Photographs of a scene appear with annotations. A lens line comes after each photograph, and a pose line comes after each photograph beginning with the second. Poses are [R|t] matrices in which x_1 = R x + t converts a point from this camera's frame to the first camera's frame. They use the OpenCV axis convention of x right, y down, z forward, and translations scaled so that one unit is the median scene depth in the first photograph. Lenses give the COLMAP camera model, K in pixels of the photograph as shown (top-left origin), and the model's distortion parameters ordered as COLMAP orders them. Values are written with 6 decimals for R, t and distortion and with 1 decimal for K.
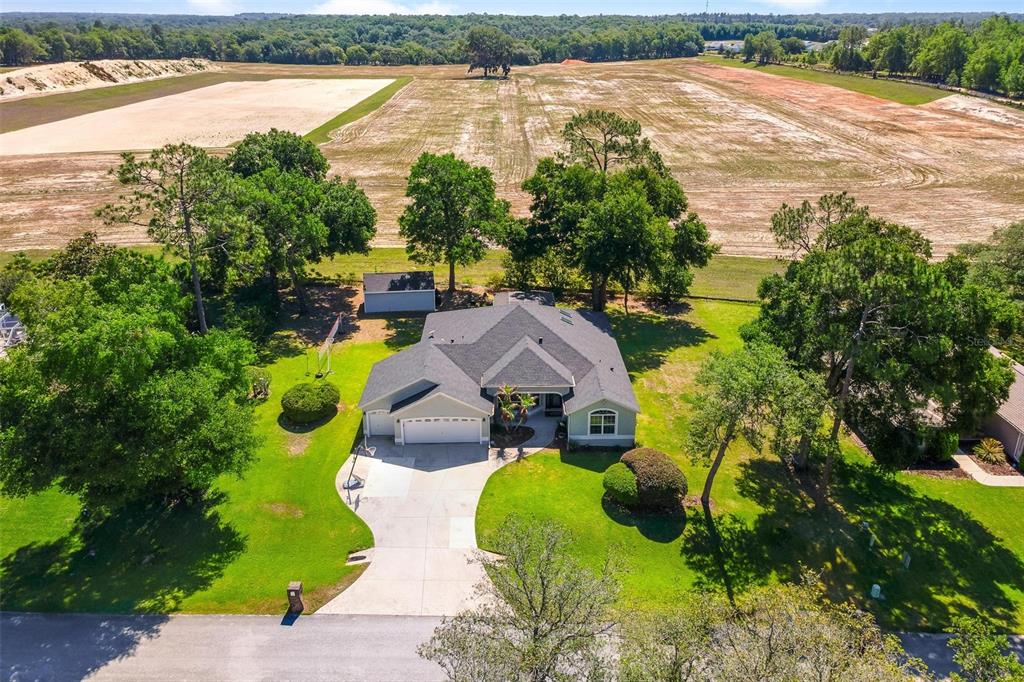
lens RADIAL K [[771.7, 0, 524.4], [0, 771.7, 304.6], [0, 0, 1]] dist [0.045763, 0.004039]
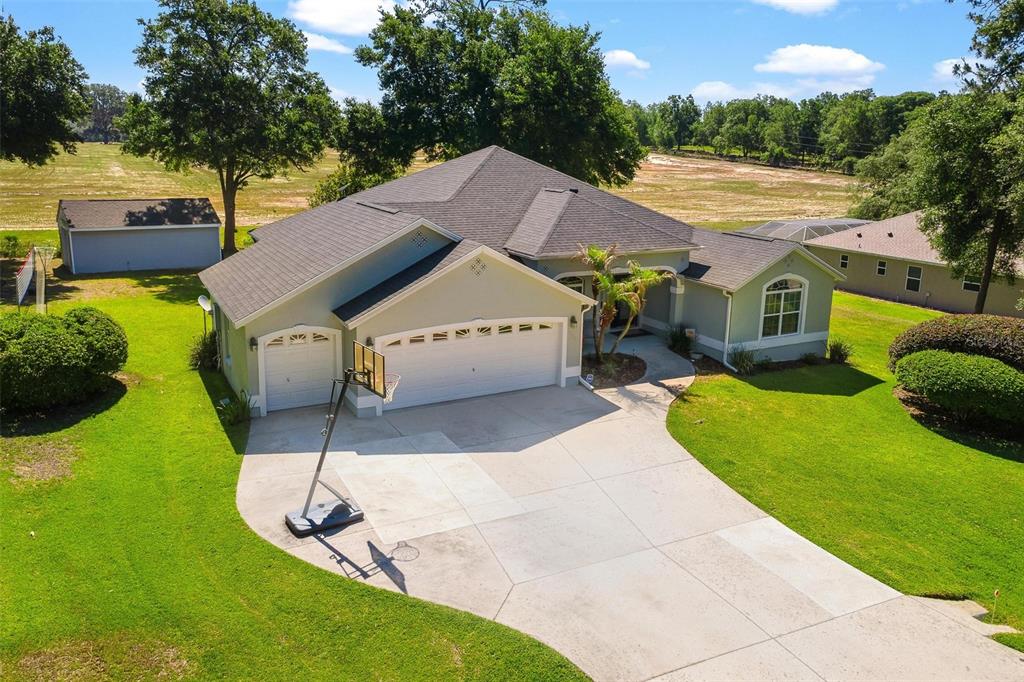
lens RADIAL K [[771.7, 0, 524.4], [0, 771.7, 304.6], [0, 0, 1]] dist [0.045763, 0.004039]
pose [[0.892889, -0.078440, 0.443393, -0.254629], [0.139145, 0.984580, -0.106024, 0.179785], [-0.428239, 0.156364, 0.890035, 0.645024]]
